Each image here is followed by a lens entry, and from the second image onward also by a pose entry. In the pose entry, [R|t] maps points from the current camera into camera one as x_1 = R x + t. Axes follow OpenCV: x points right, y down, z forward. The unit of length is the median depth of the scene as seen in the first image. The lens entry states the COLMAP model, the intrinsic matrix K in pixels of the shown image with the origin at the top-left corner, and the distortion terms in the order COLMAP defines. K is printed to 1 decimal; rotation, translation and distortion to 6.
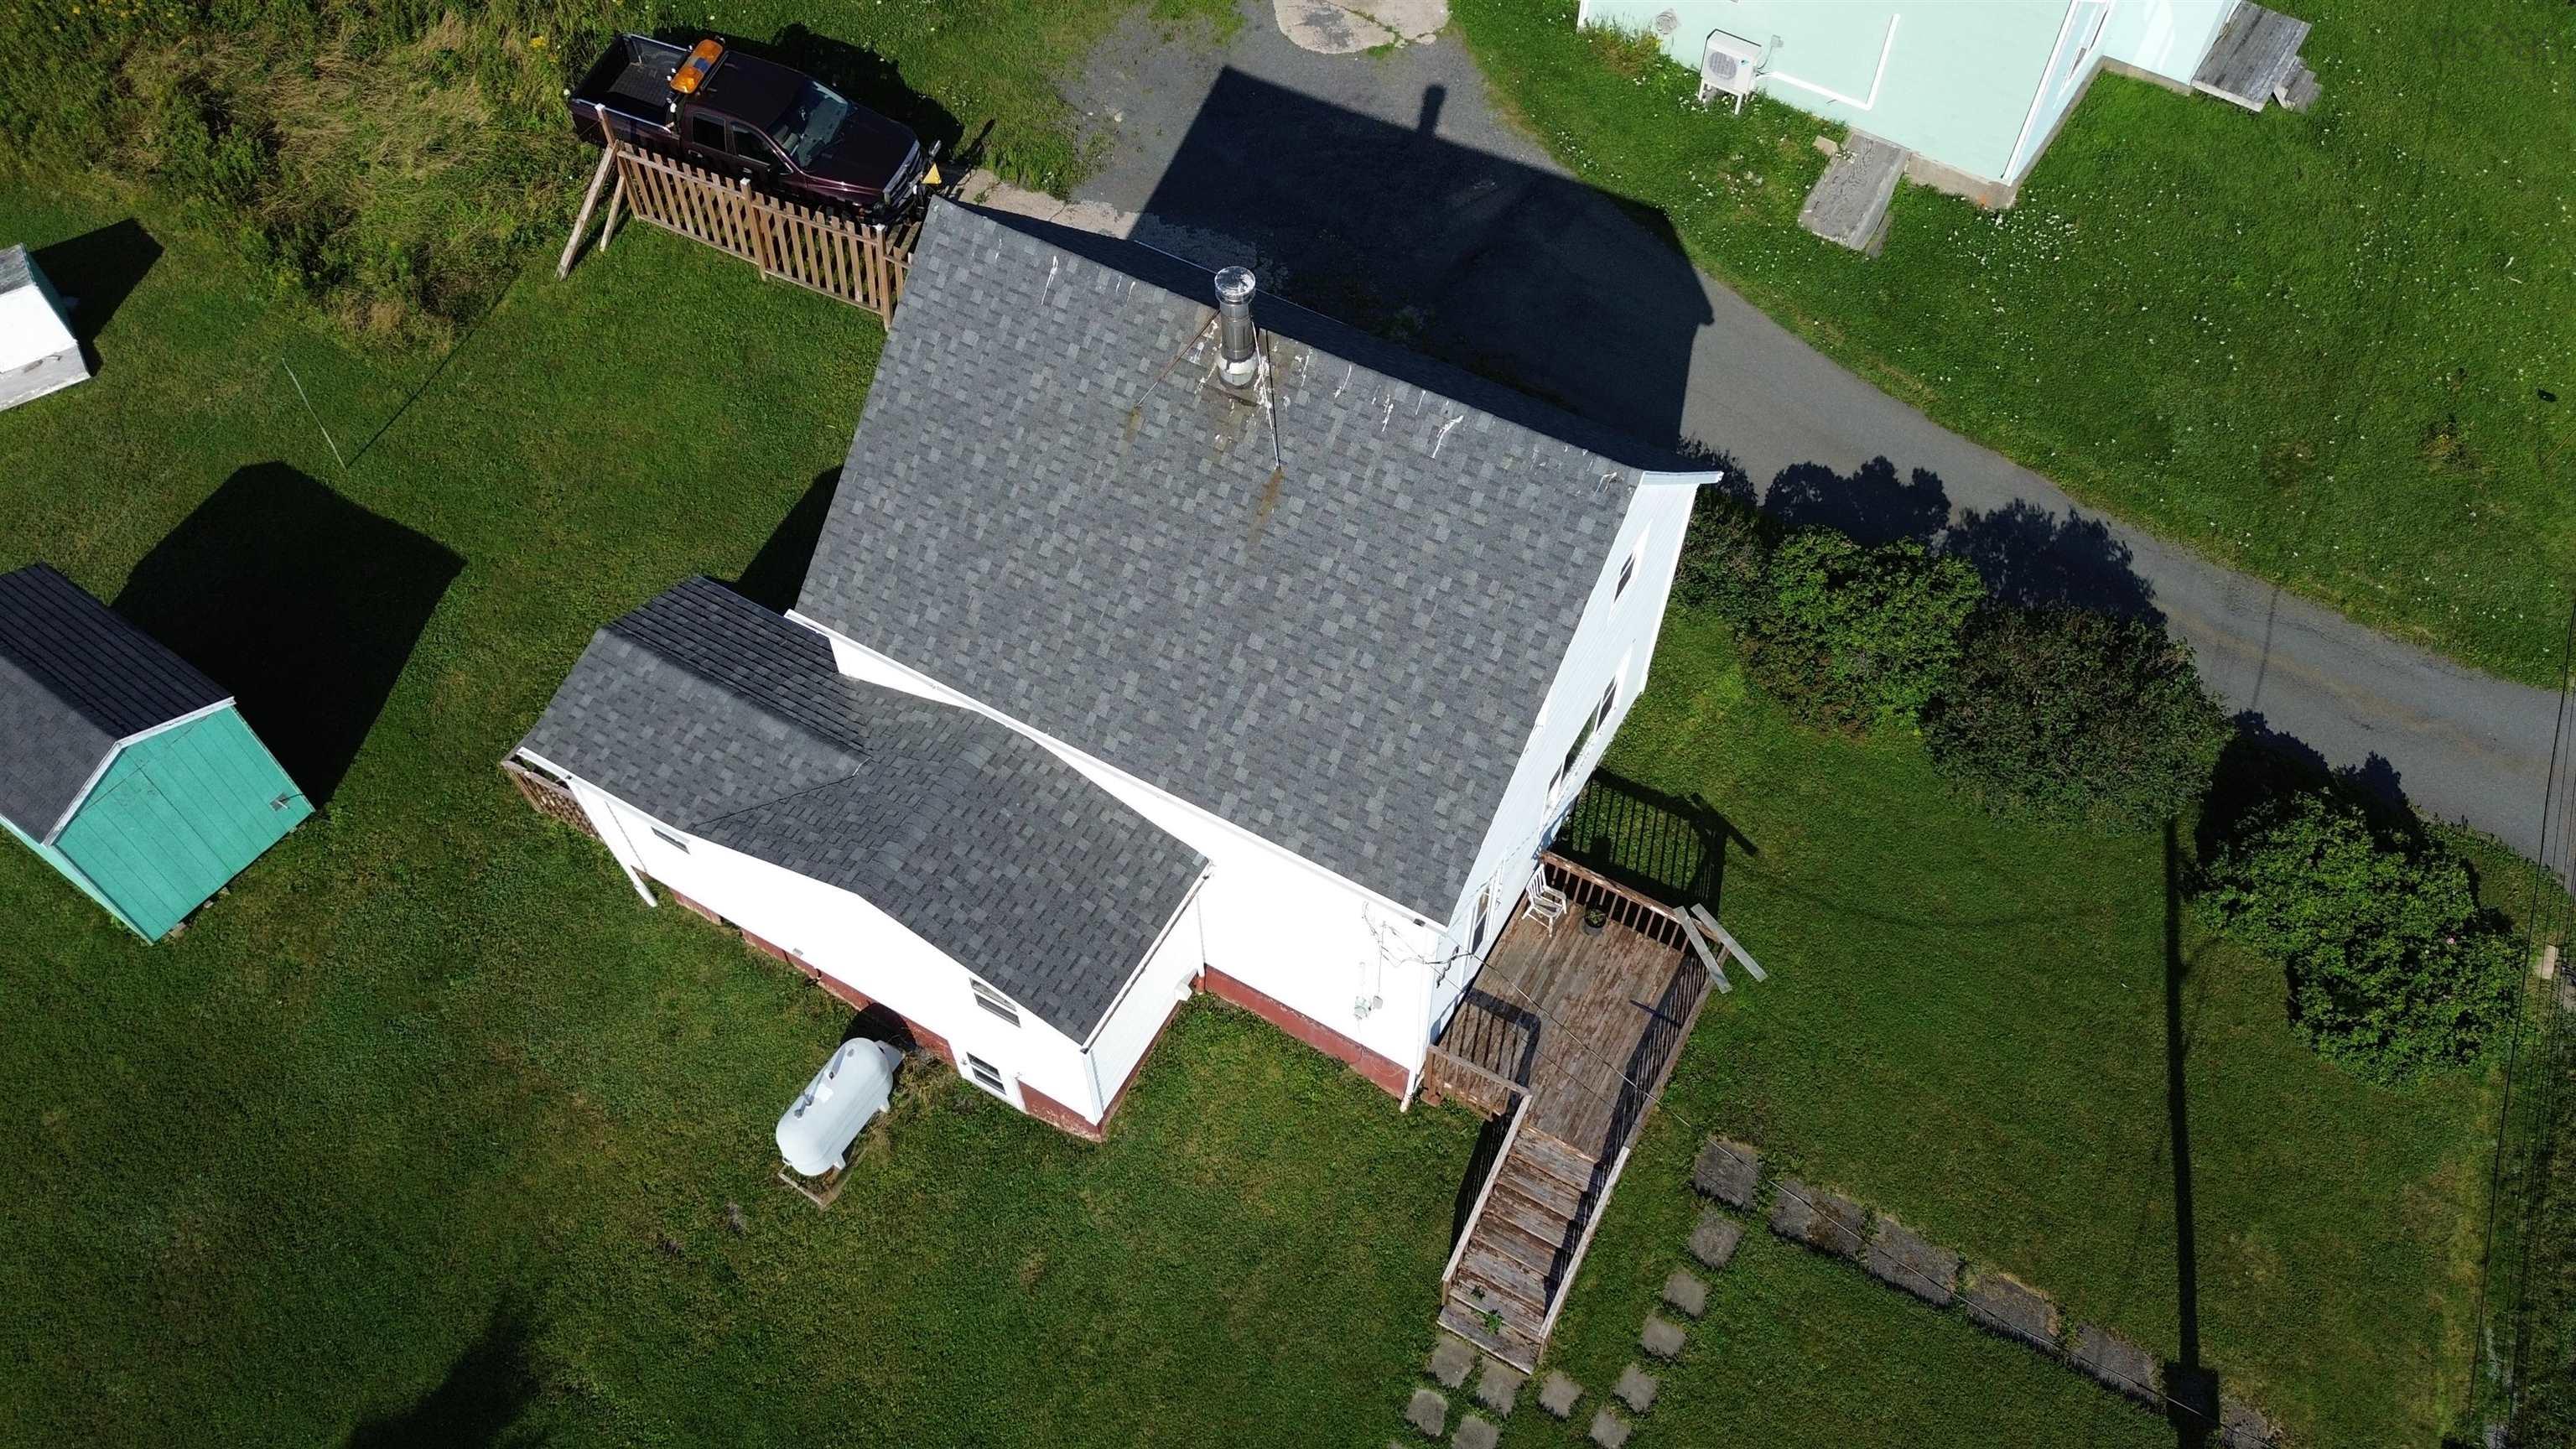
lens RADIAL K [[1809.5, 0, 1237.6], [0, 1809.5, 694.7], [0, 0, 1]] dist [0.073788, -0.067434]
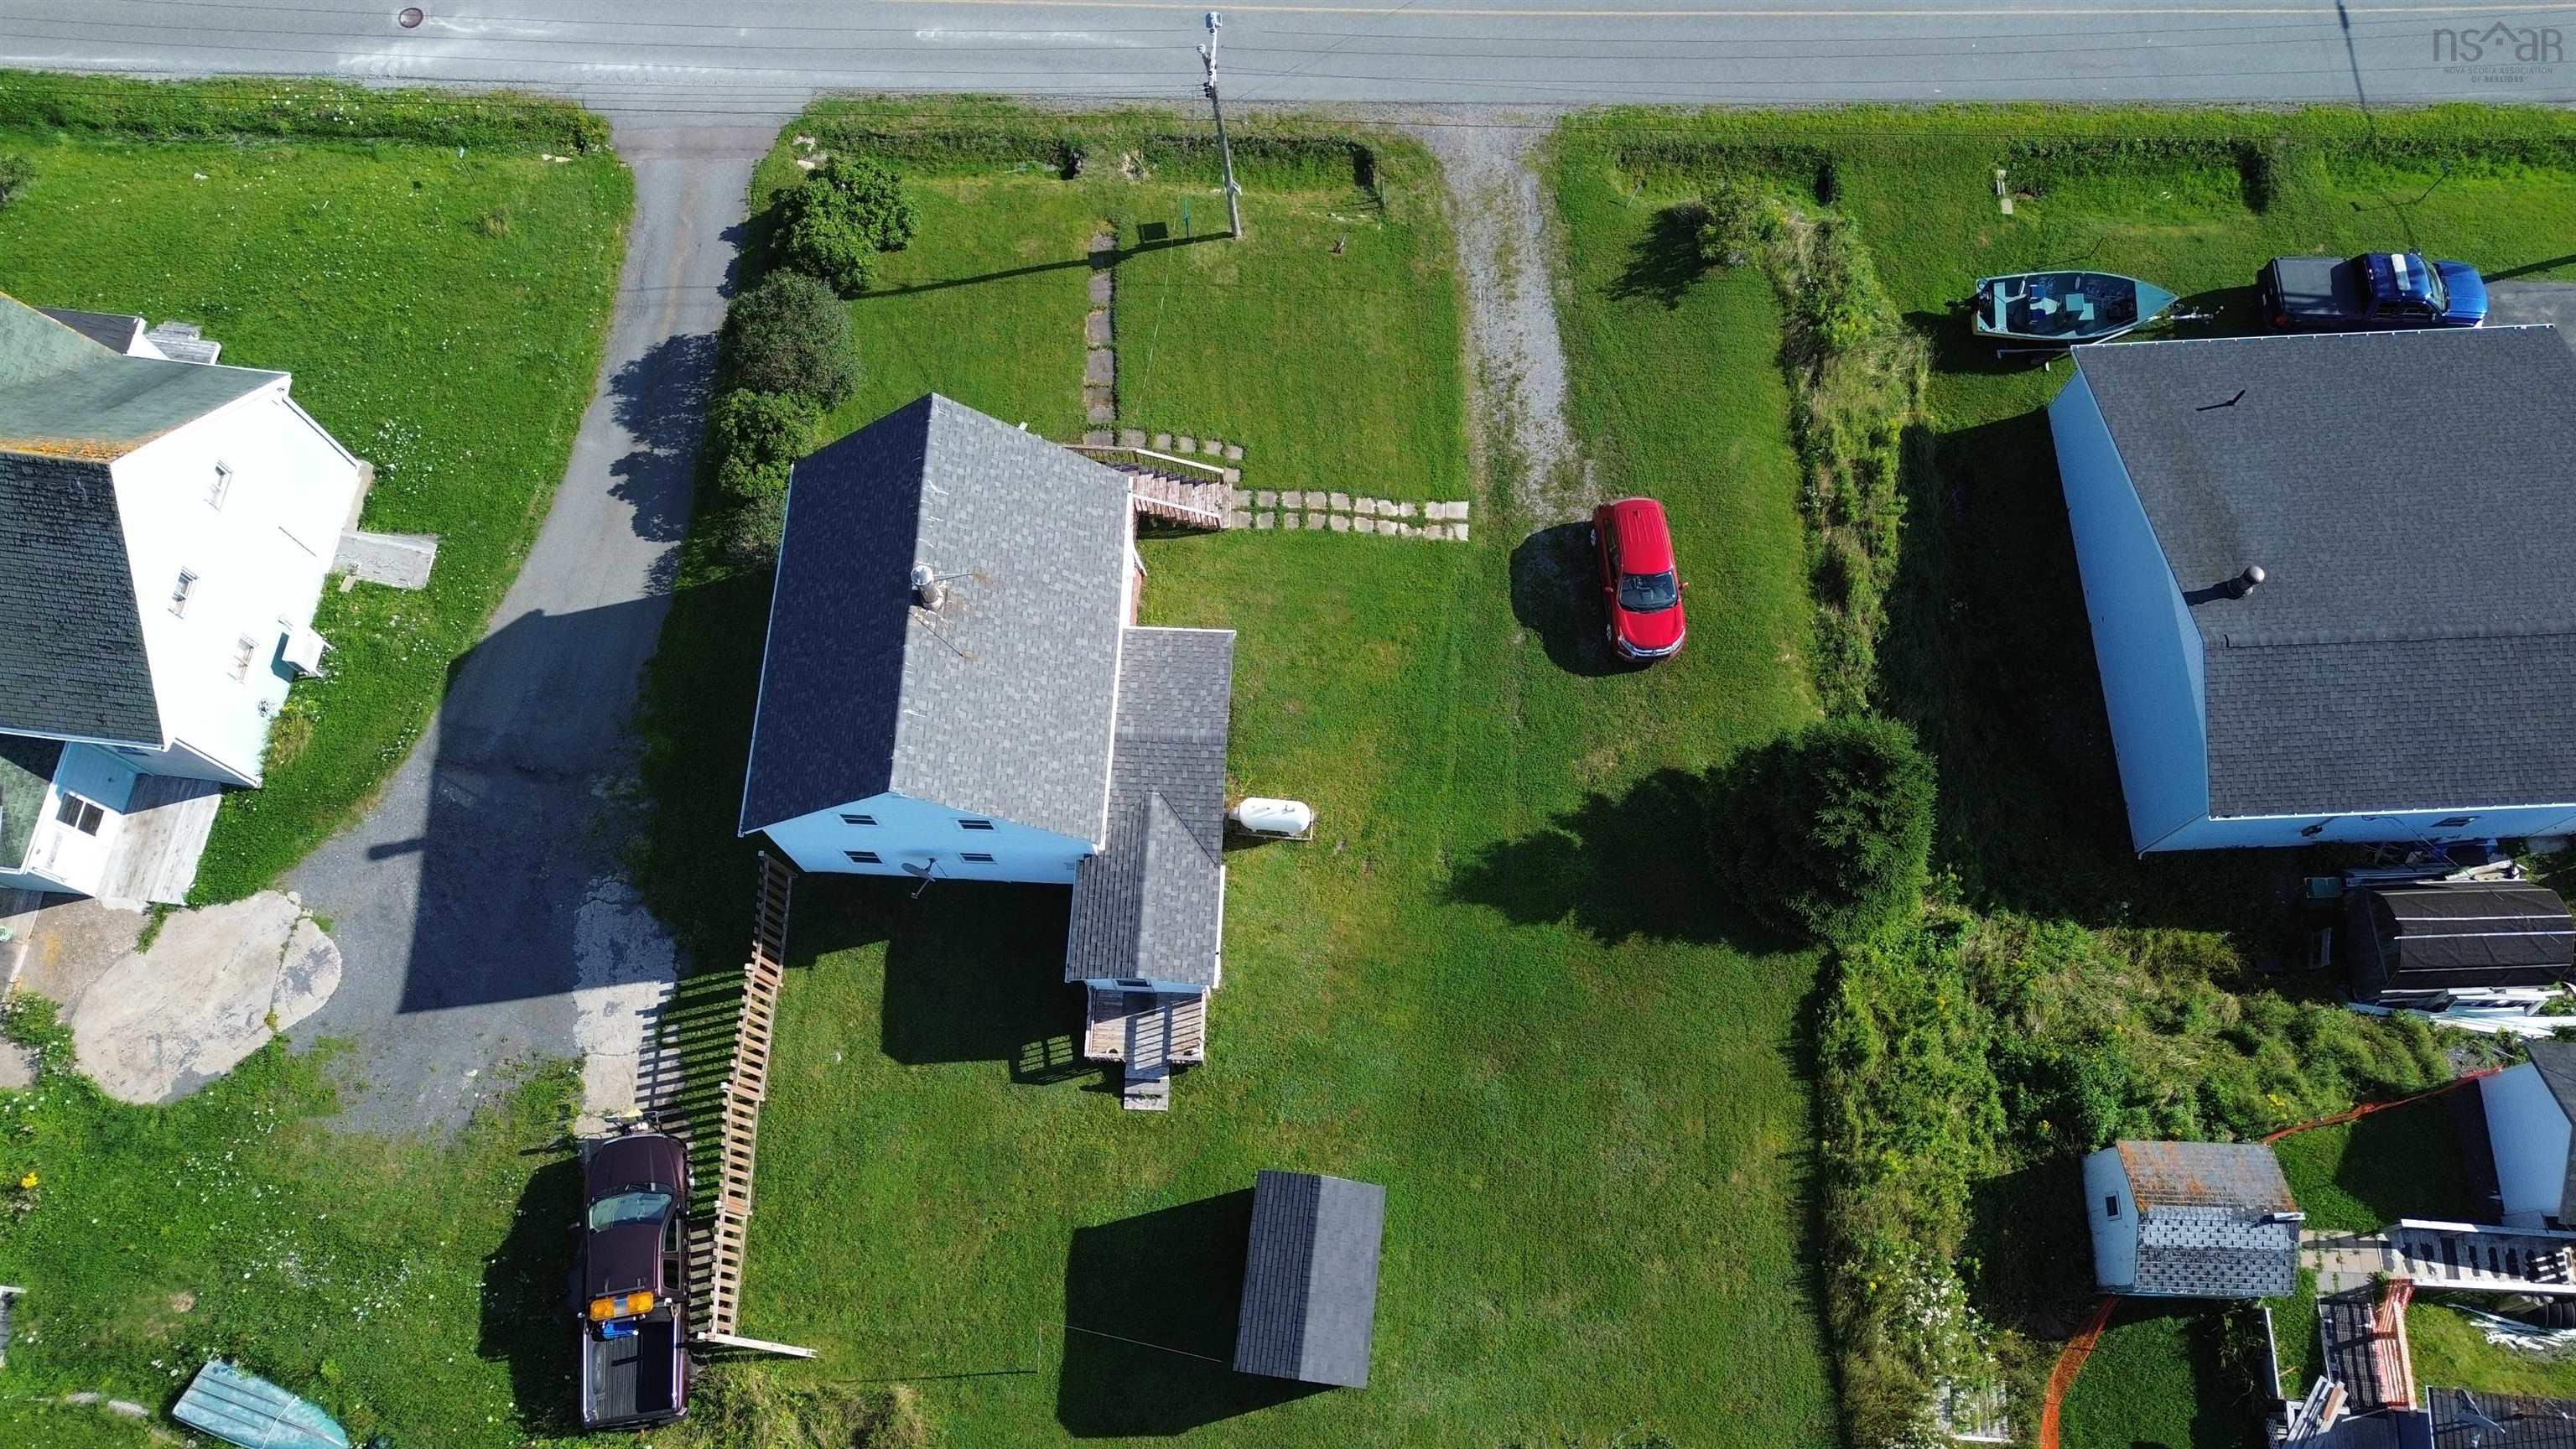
lens RADIAL K [[1809.5, 0, 1301.2], [0, 1809.5, 747.2], [0, 0, 1]] dist [0.073788, -0.067434]
pose [[-0.465427, -0.837439, 0.286484, -0.572269], [0.730329, -0.180522, 0.658811, -0.790106], [-0.499997, 0.515856, 0.695626, -0.290179]]
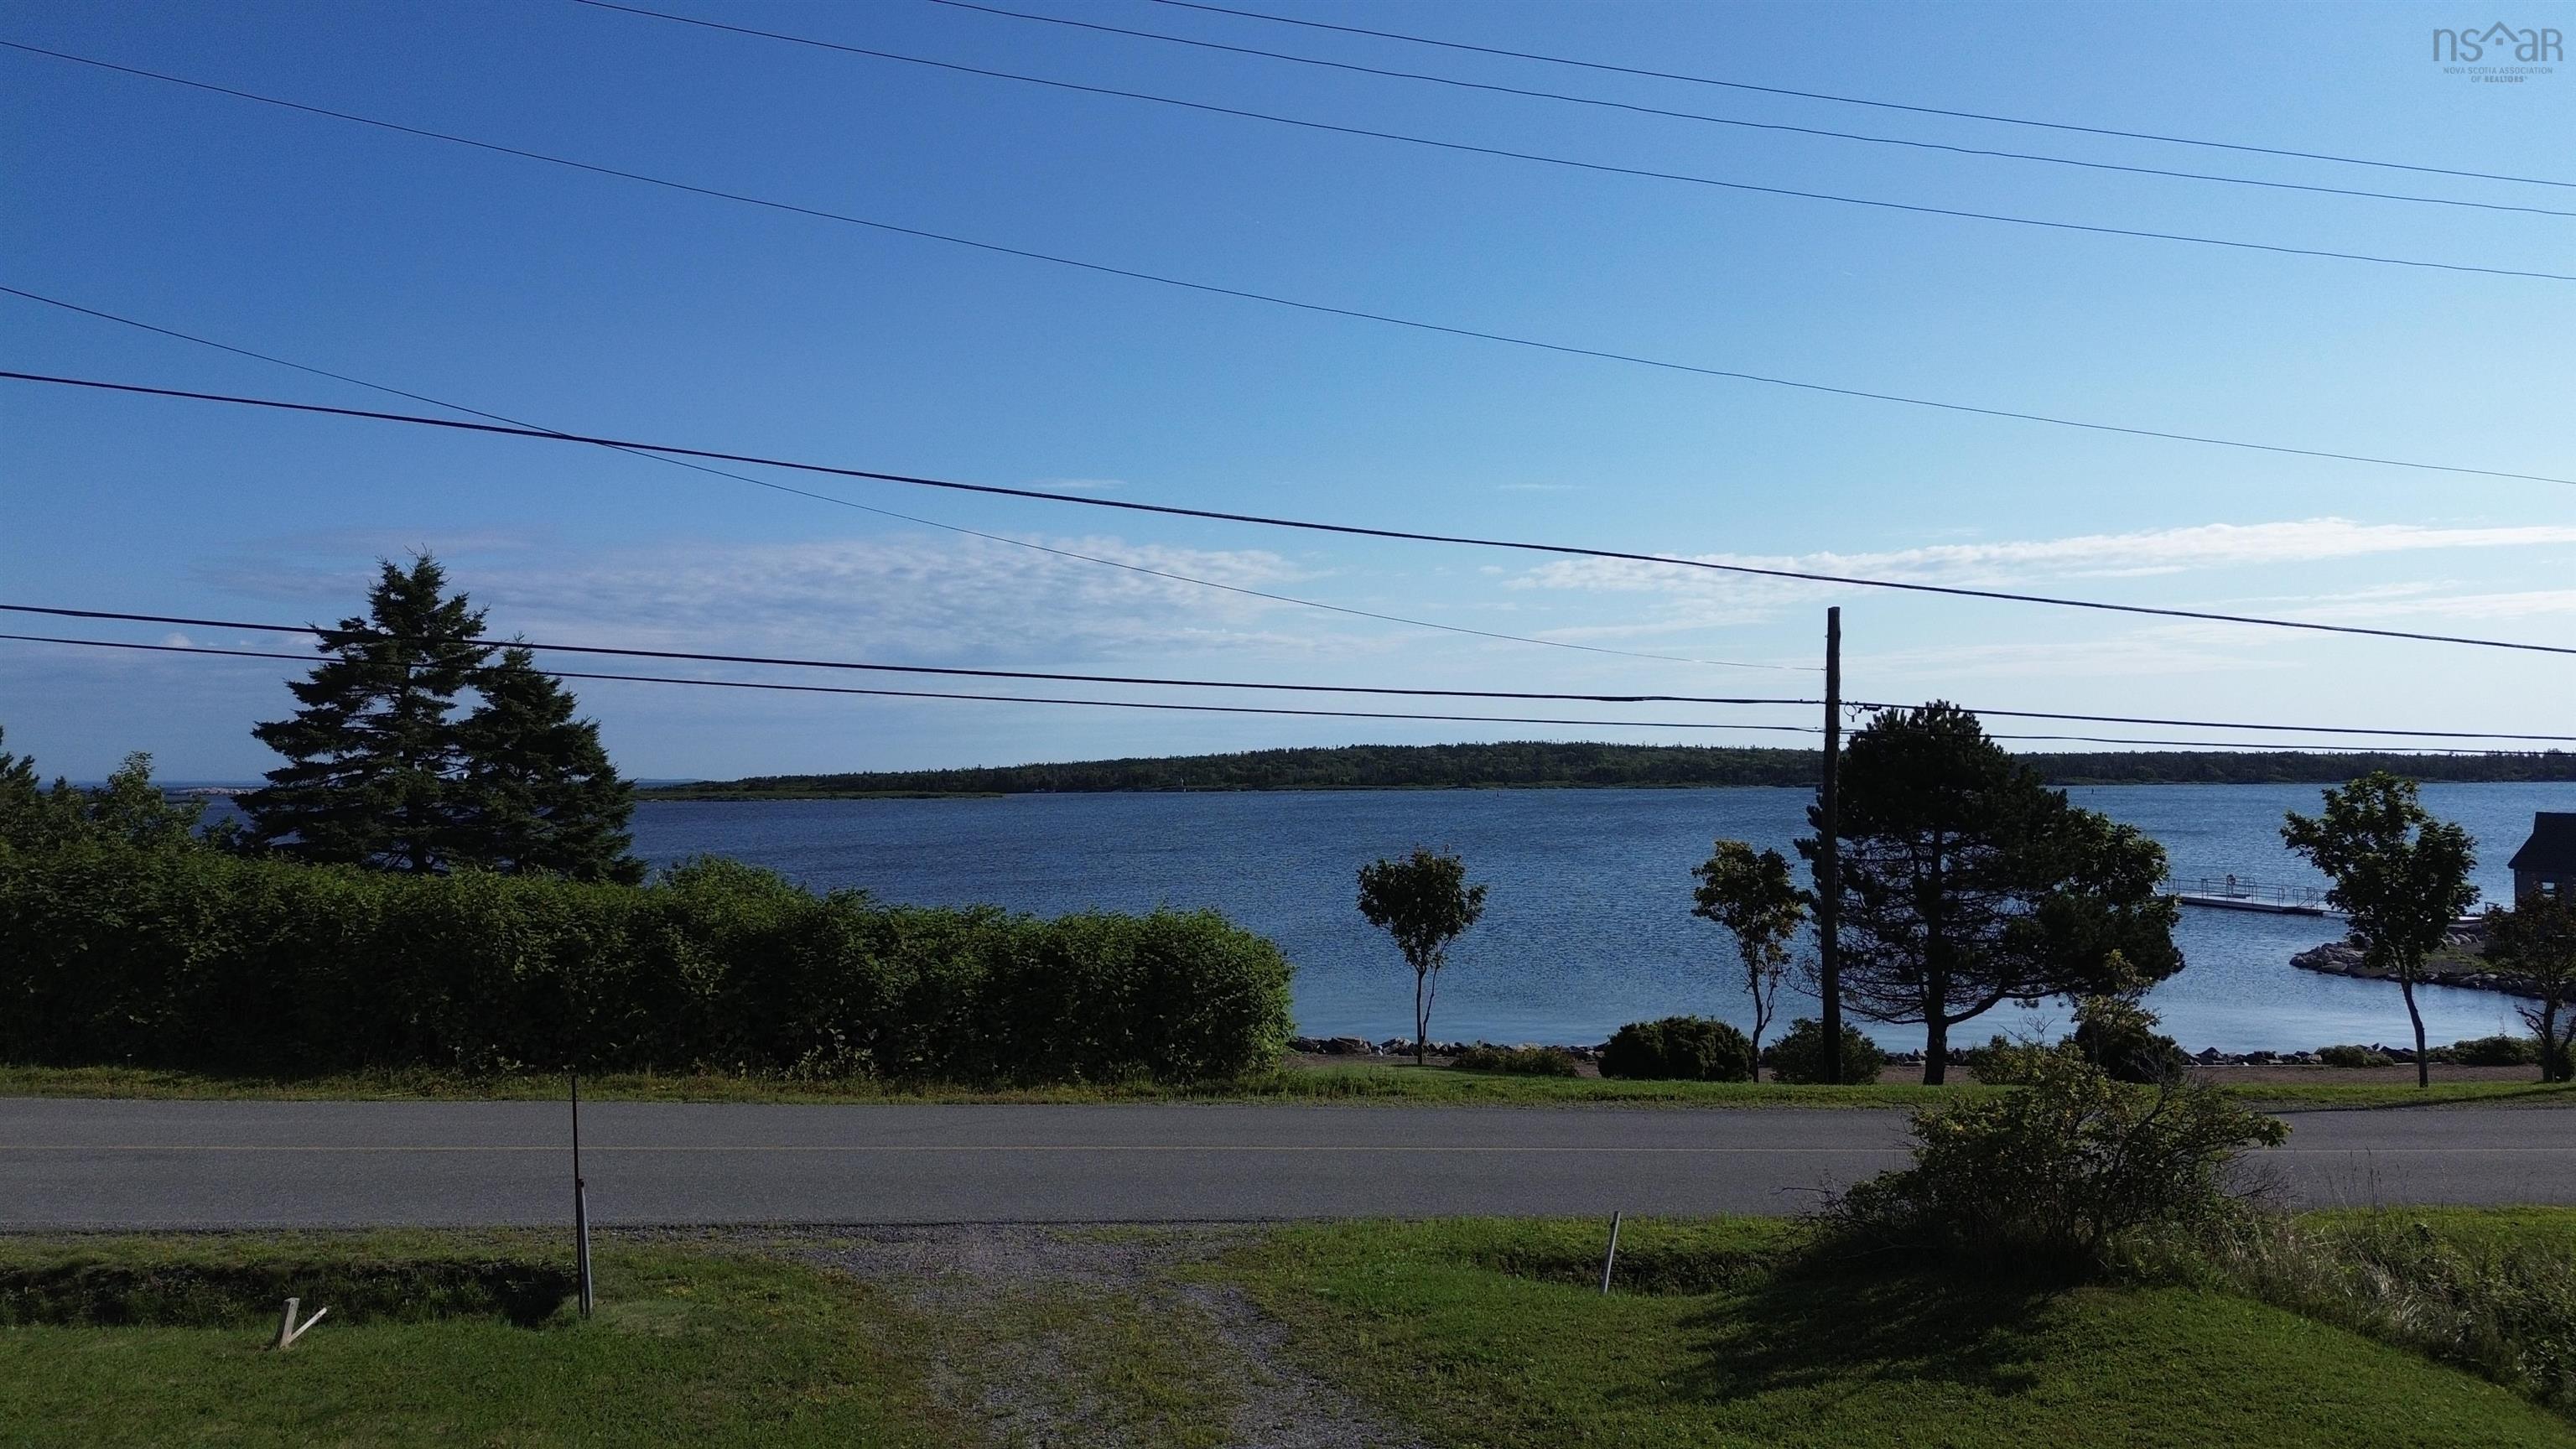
lens RADIAL K [[1809.5, 0, 1275.0], [0, 1809.5, 748.9], [0, 0, 1]] dist [0.073788, -0.067434]
pose [[-0.633404, 0.002487, 0.773817, -0.060501], [0.635947, 0.571407, 0.518715, 0.368879], [-0.440875, 0.820663, -0.363513, 0.626661]]
